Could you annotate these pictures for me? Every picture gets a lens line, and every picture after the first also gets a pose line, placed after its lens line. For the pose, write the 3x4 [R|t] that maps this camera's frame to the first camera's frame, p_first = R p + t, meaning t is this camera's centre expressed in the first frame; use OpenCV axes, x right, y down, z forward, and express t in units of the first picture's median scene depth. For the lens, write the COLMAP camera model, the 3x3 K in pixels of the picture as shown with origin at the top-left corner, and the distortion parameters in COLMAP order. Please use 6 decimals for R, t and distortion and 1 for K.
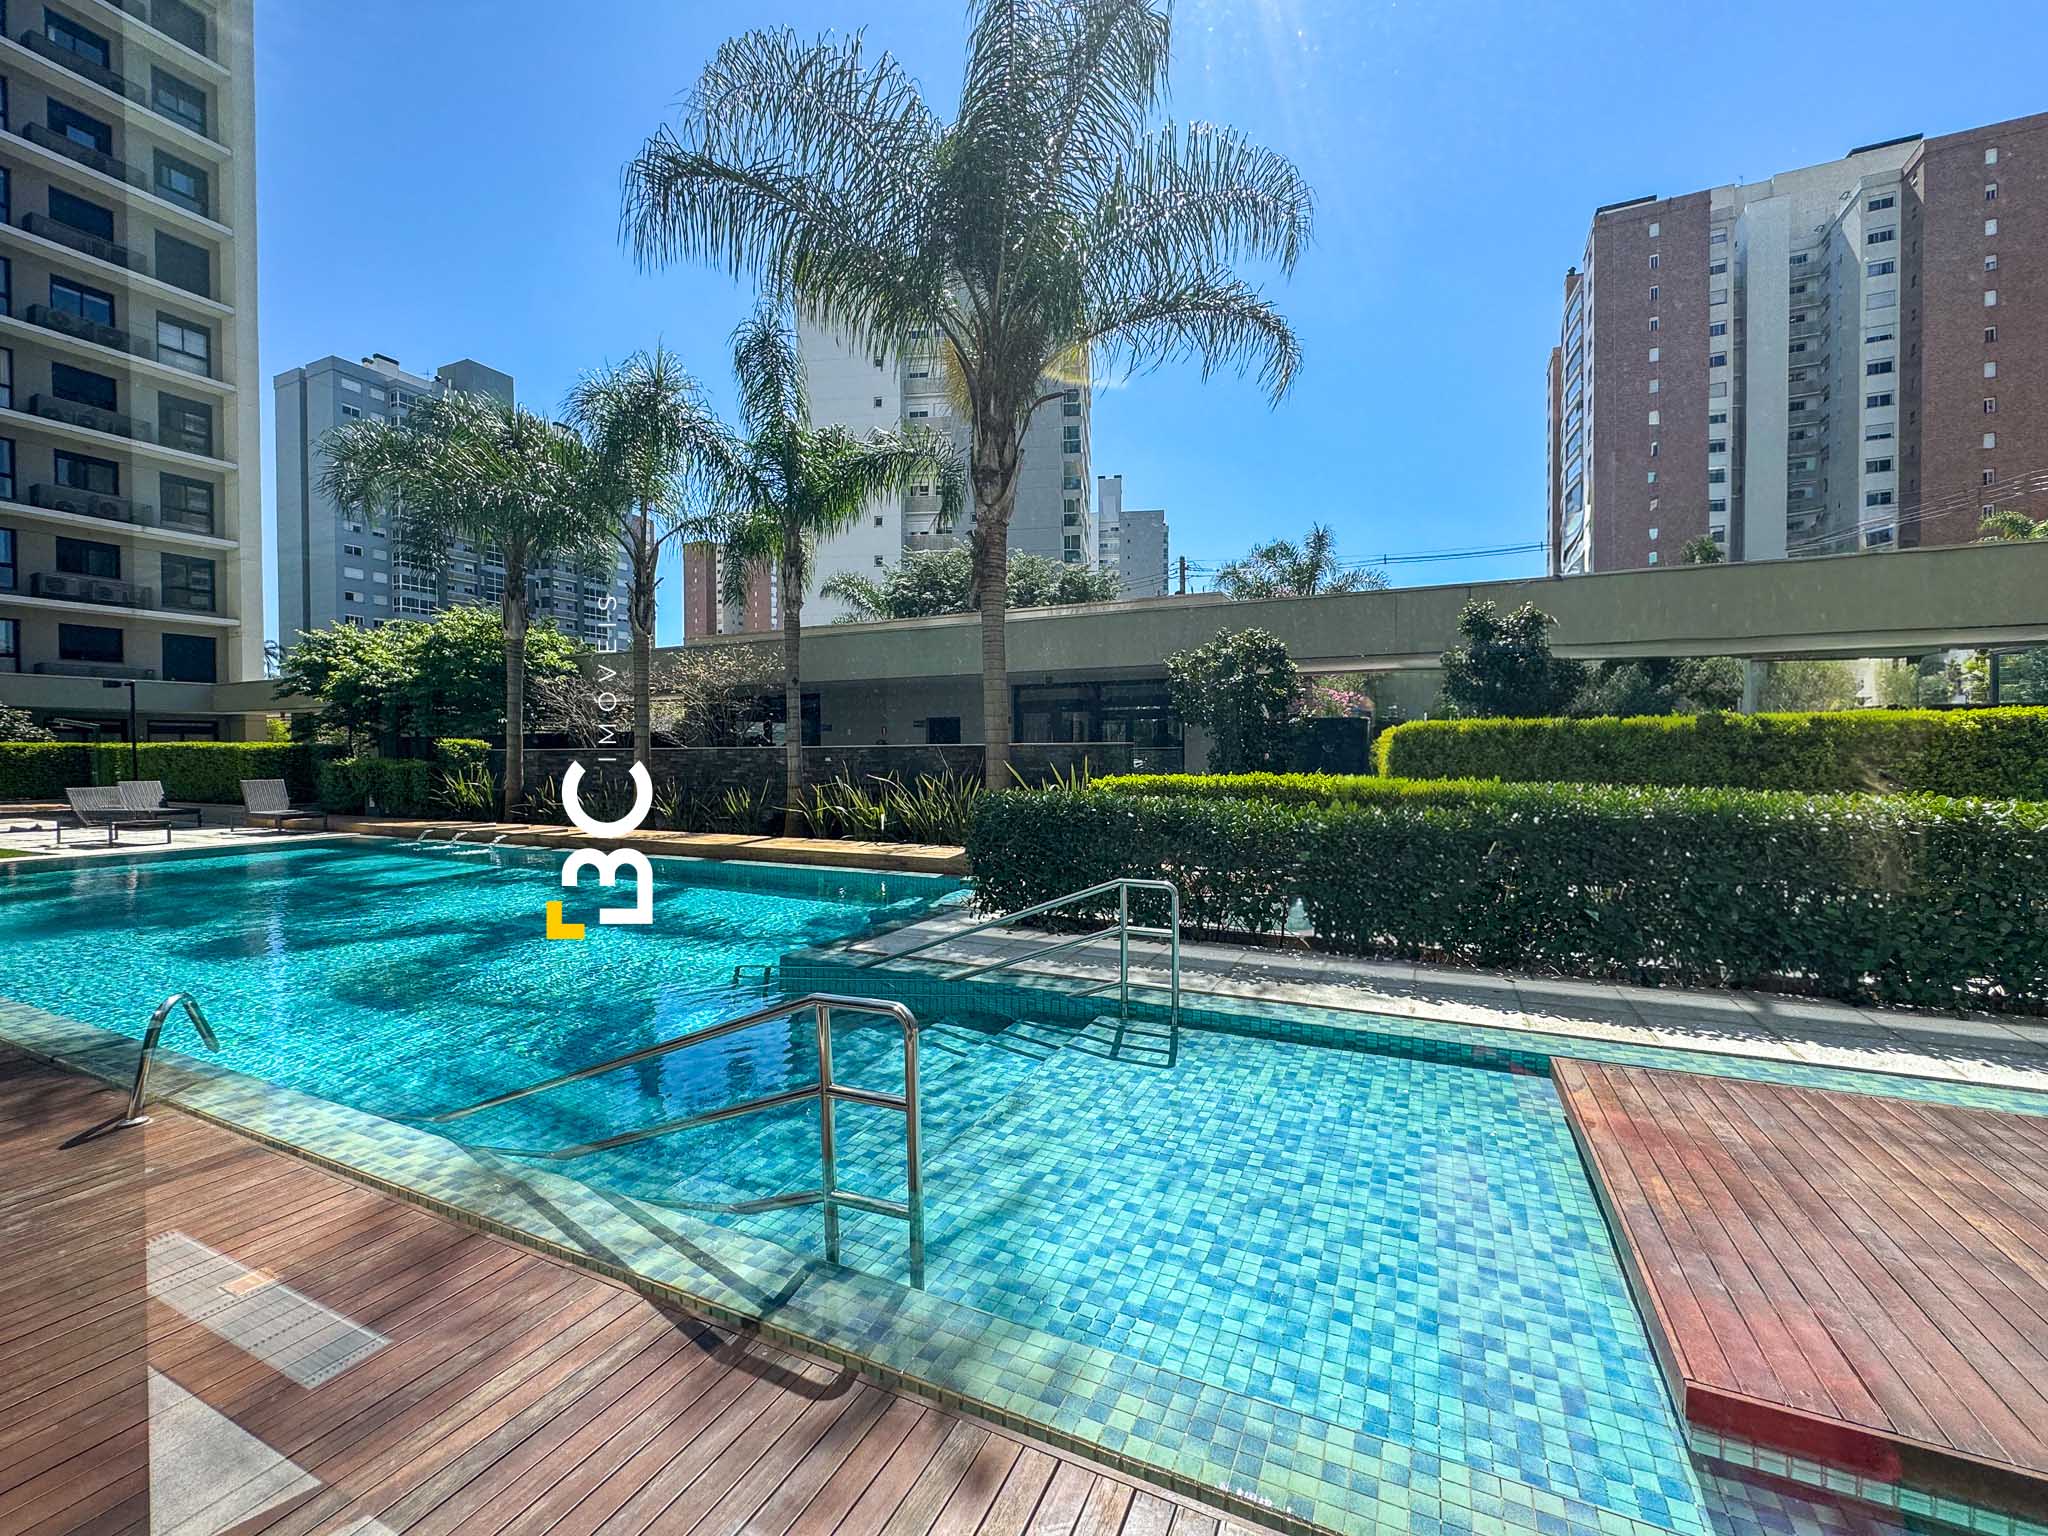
lens RADIAL K [[831.1, 0, 1026.5], [0, 831.1, 766.2], [0, 0, 1]] dist [-0.001390, -0.000505]
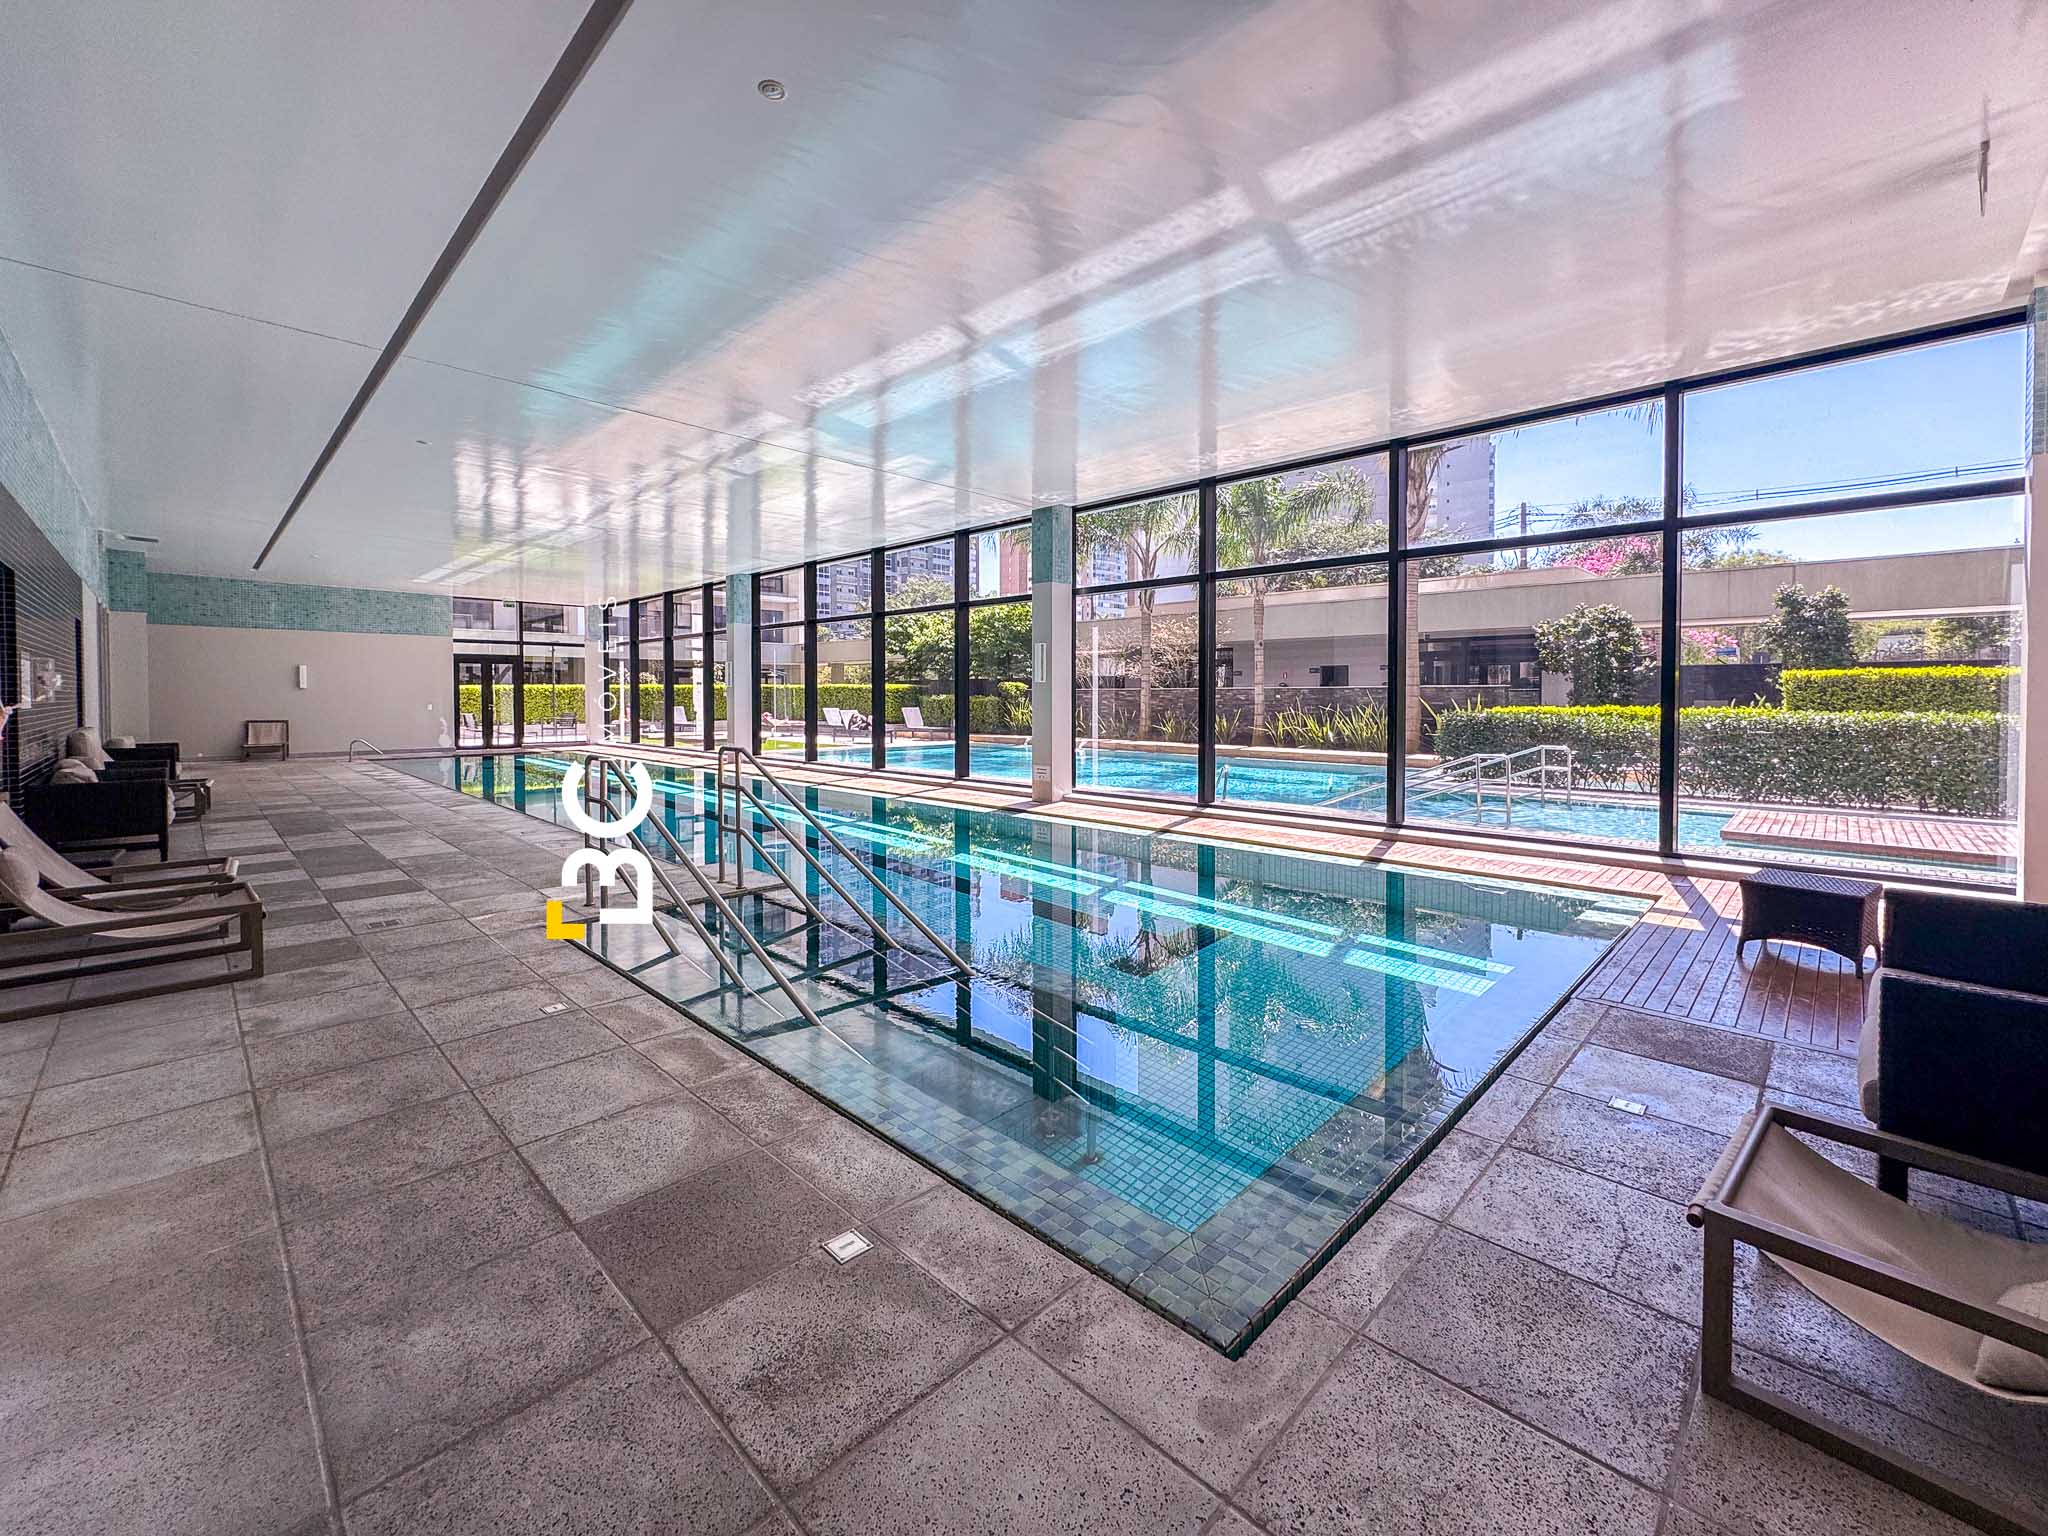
lens RADIAL K [[831.1, 0, 1084.6], [0, 831.1, 714.9], [0, 0, 1]] dist [-0.001390, -0.000505]
pose [[0.959325, 0.009547, -0.282143, -0.167452], [-0.006849, 0.999921, 0.010546, 0.012341], [0.282222, -0.008185, 0.959314, -0.574322]]
